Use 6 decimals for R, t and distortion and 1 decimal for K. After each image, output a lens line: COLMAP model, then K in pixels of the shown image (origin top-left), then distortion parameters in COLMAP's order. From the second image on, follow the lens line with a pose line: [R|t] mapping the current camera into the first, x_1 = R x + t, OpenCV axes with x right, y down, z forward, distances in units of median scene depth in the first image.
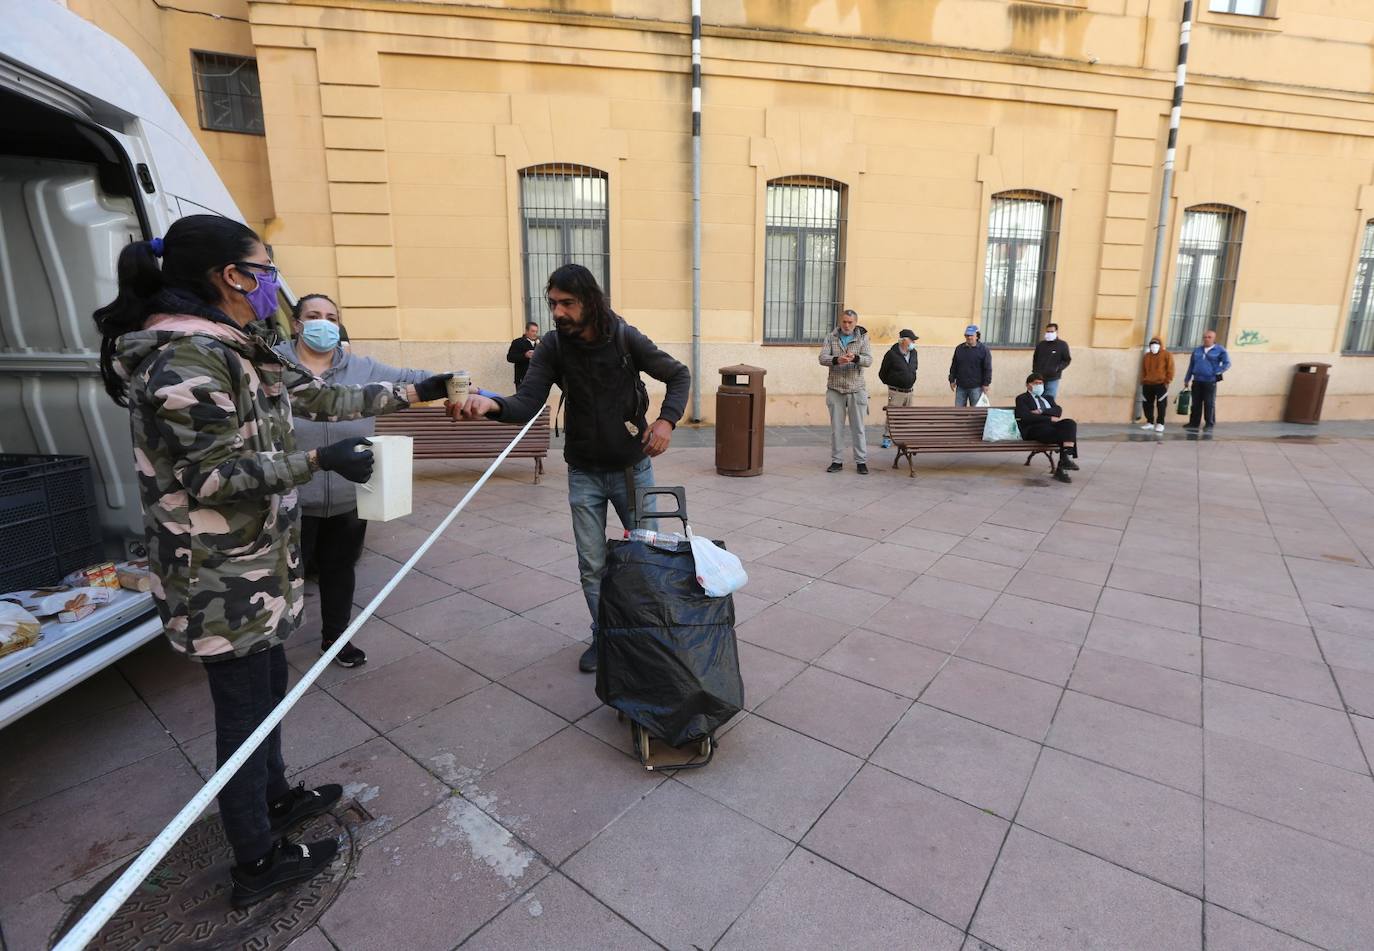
lens RADIAL K [[697.2, 0, 692.3], [0, 697.2, 476.7], [0, 0, 1]] dist [-0.036870, 0.006589]
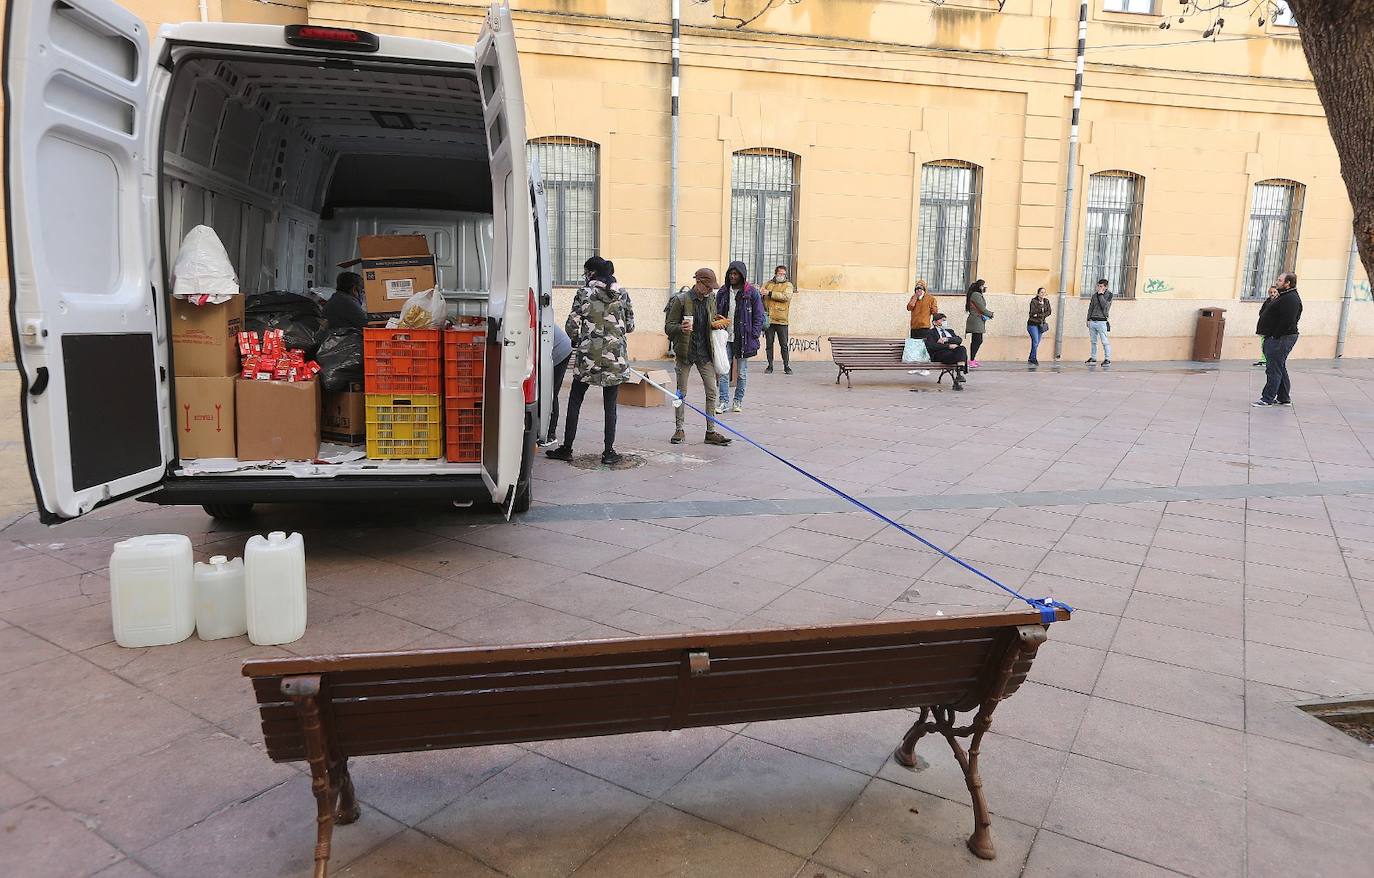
lens RADIAL K [[962.7, 0, 656.1], [0, 962.7, 417.1], [0, 0, 1]] dist [-0.025599, 0.043734]
pose [[0.998156, 0.001078, 0.060697, -0.121242], [0.002334, 0.998422, -0.056108, 0.116047], [-0.060662, 0.056146, 0.996578, -0.598802]]
